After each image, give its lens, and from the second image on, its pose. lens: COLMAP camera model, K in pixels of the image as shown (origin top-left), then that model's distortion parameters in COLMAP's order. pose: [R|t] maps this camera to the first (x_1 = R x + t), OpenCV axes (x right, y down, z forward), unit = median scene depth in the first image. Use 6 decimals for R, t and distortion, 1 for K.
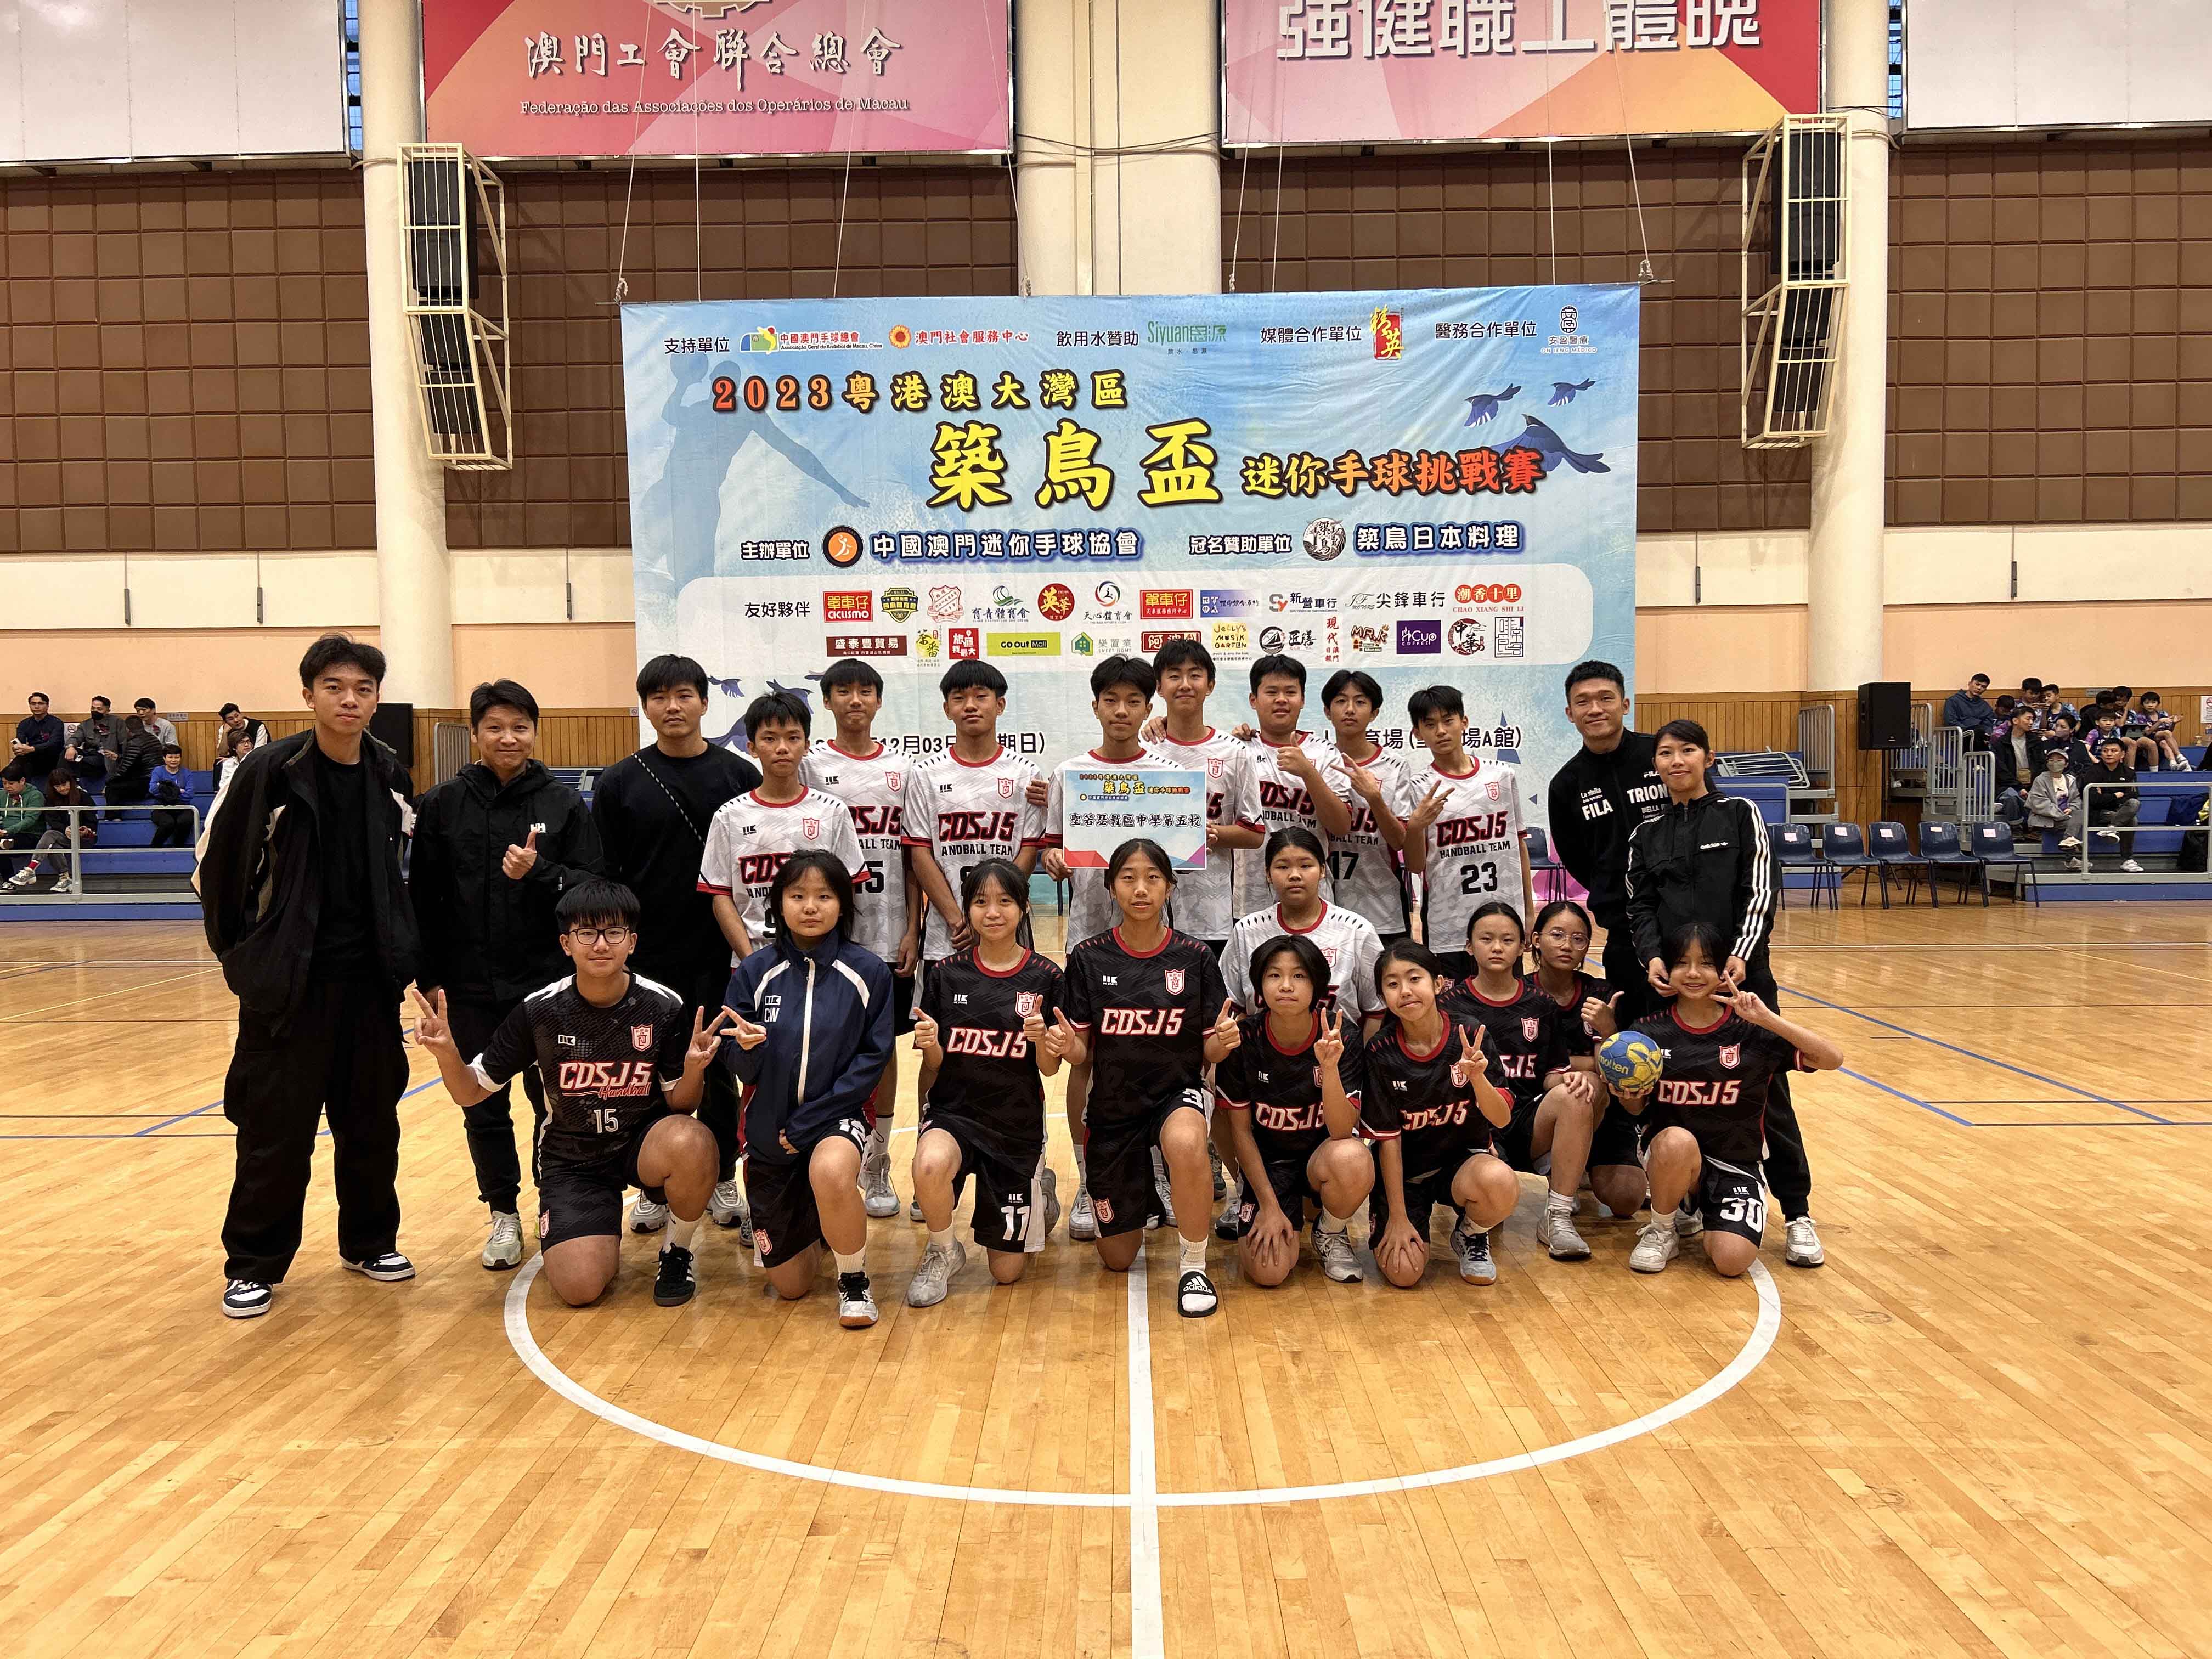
lens RADIAL K [[1779.2, 0, 1085.2], [0, 1779.2, 832.4], [0, 0, 1]] dist [0.077173, -0.064423]
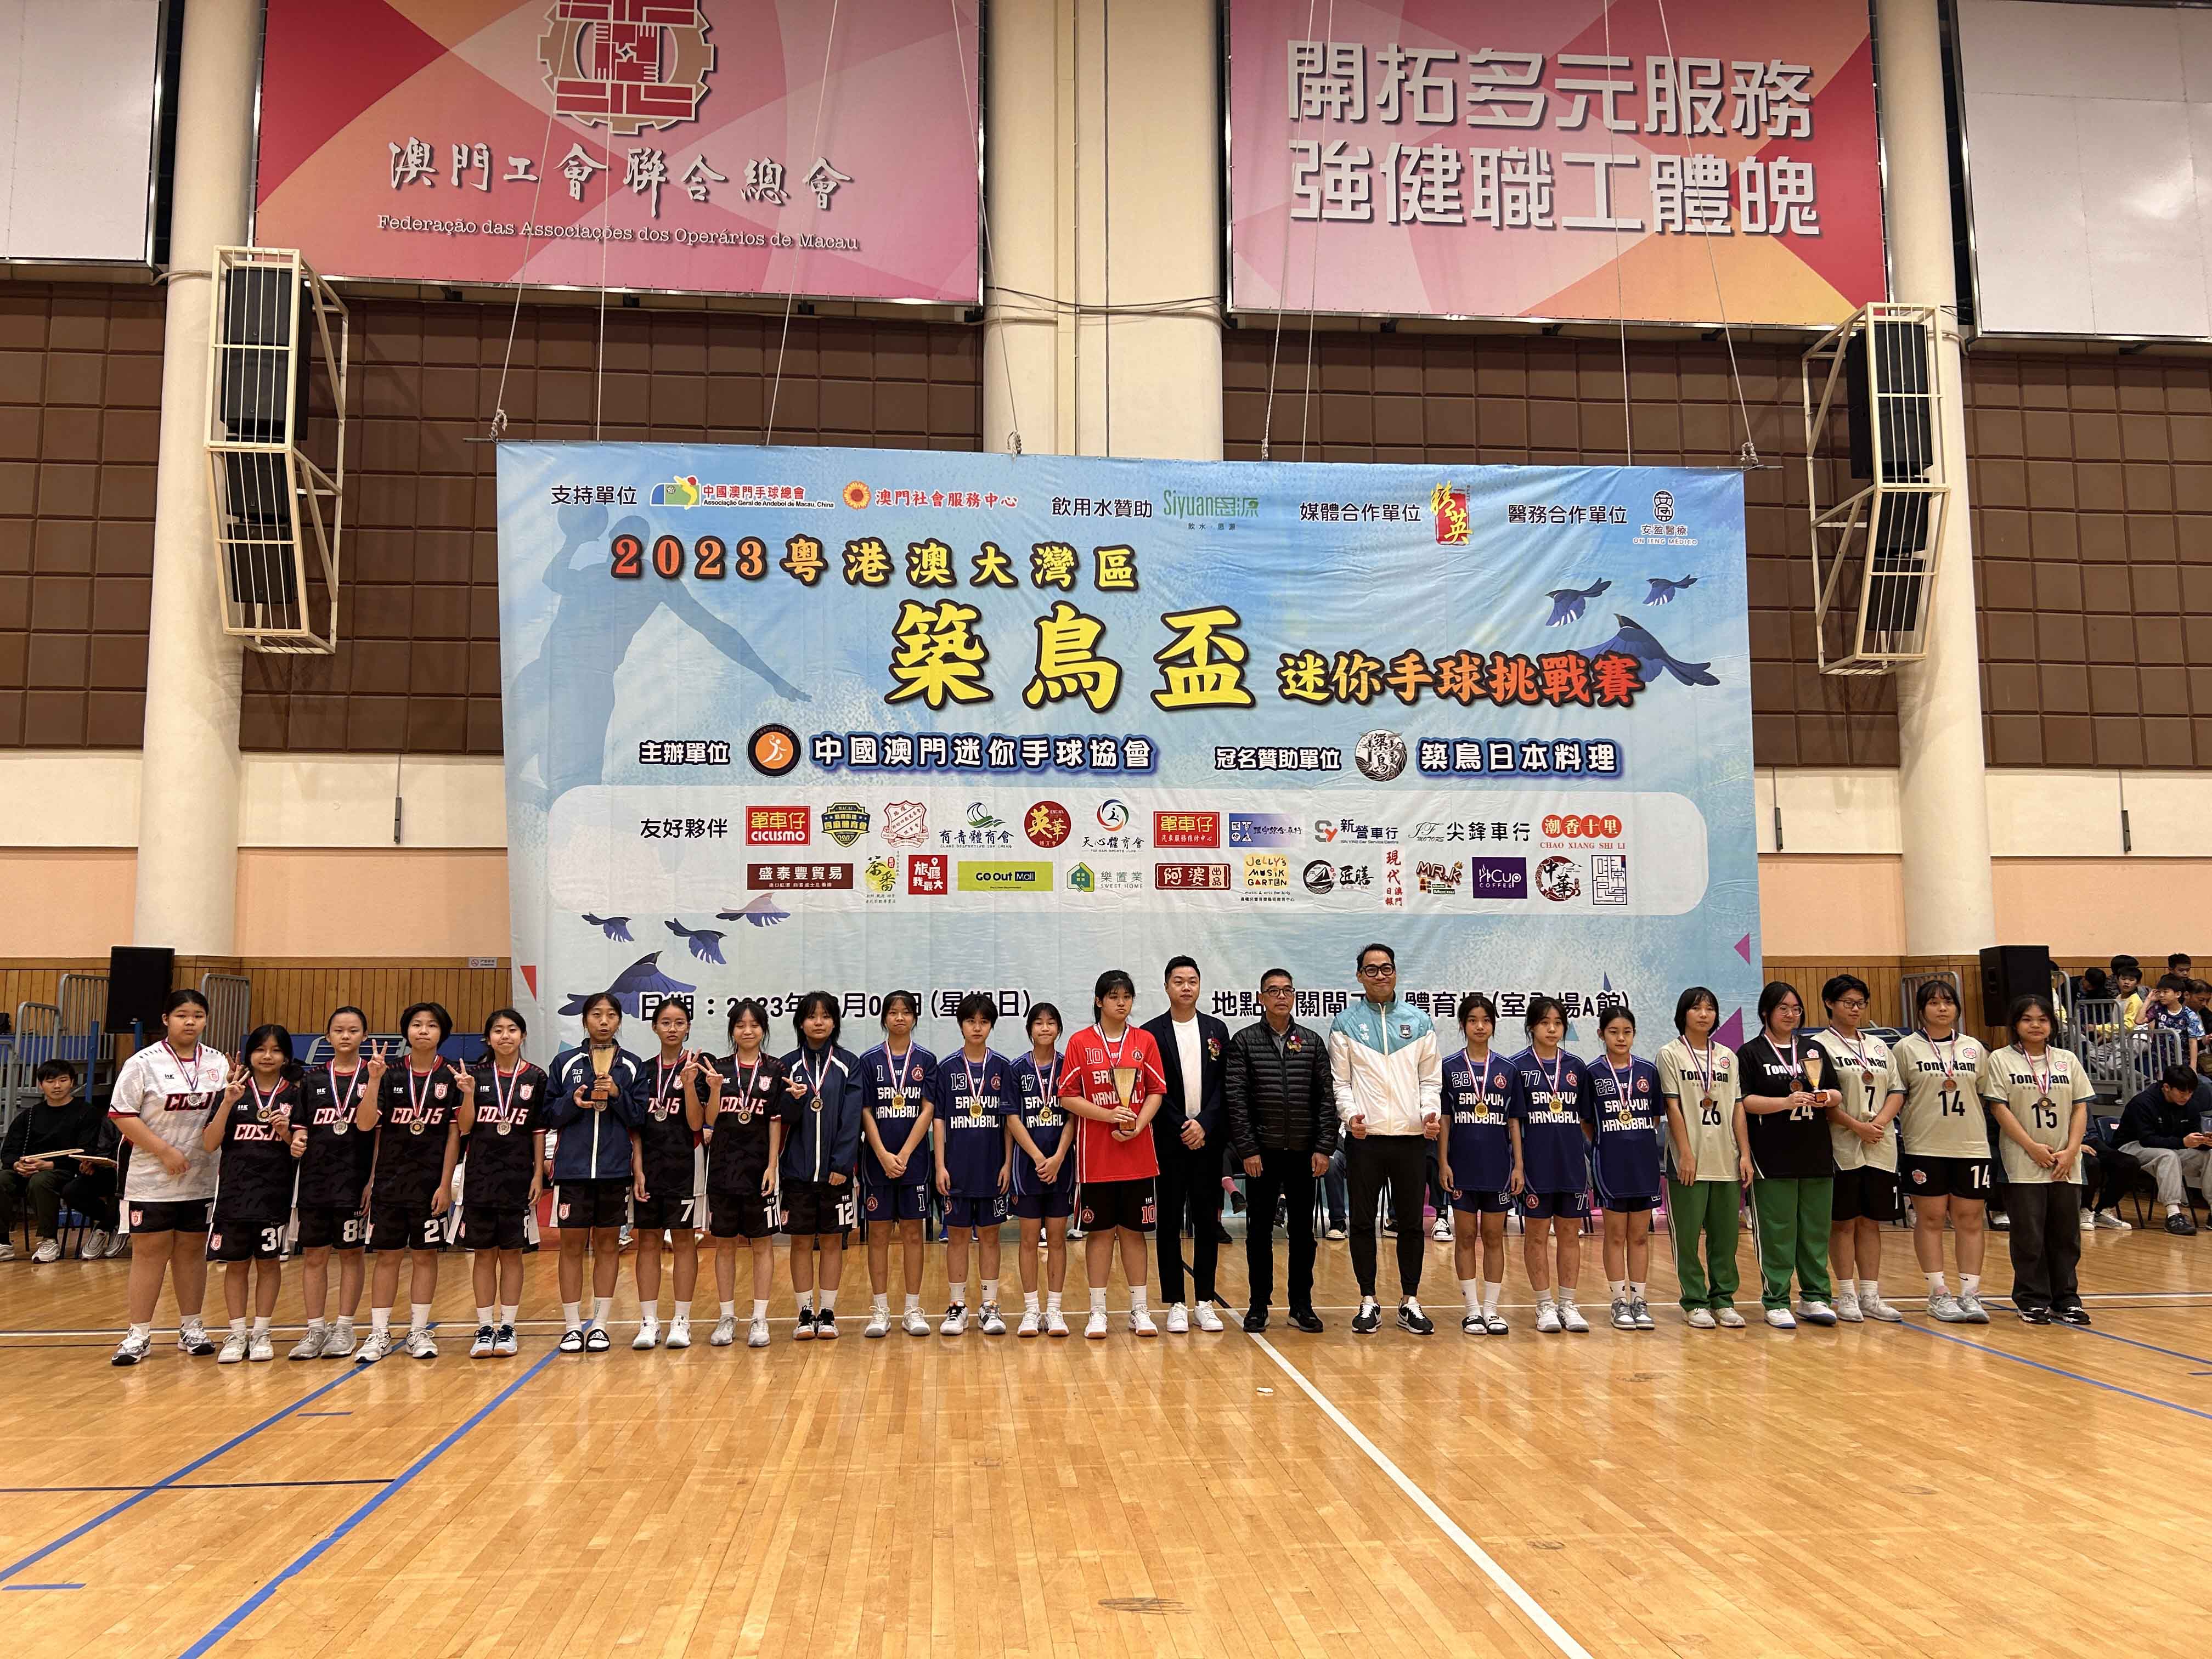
lens RADIAL K [[1779.2, 0, 1108.4], [0, 1779.2, 829.2], [0, 0, 1]] dist [0.077173, -0.064423]
pose [[0.993648, 0.020902, 0.110578, -0.072977], [-0.004073, 0.988636, -0.150275, -0.008695], [-0.112463, 0.148870, 0.982441, 0.212679]]
